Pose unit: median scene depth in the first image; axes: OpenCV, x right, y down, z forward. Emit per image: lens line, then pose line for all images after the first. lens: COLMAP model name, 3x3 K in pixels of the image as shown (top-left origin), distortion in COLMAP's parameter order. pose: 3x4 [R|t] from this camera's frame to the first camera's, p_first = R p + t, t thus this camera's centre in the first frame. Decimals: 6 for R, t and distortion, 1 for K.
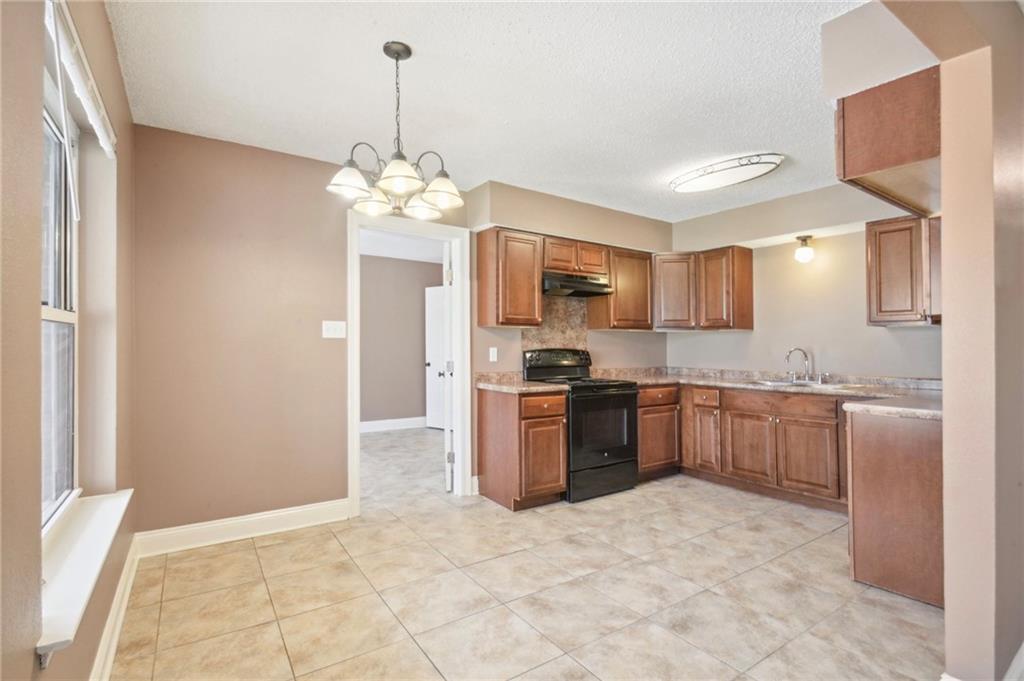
lens RADIAL K [[480.3, 0, 512.0], [0, 480.3, 342.0], [0, 0, 1]] dist [-0.036129, -0.000599]
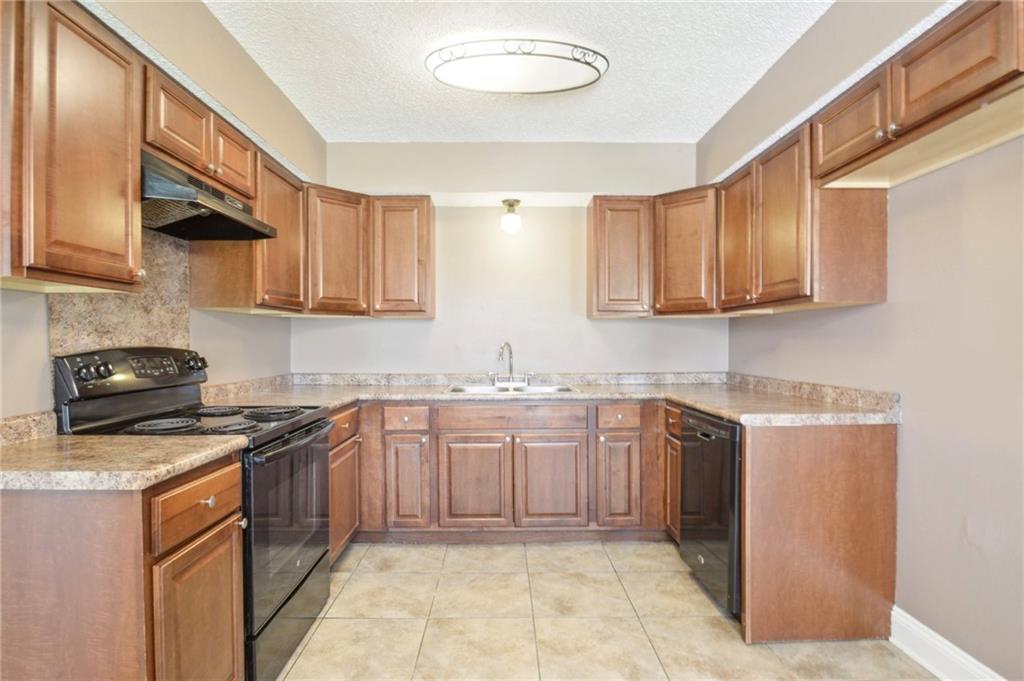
lens RADIAL K [[530.4, 0, 507.6], [0, 530.4, 341.5], [0, 0, 1]] dist [-0.024207, 0.000553]
pose [[0.560852, -0.007836, 0.827879, -0.121856], [-0.002406, 0.999936, 0.011095, 0.002490], [-0.827913, -0.008214, 0.560797, 0.509194]]
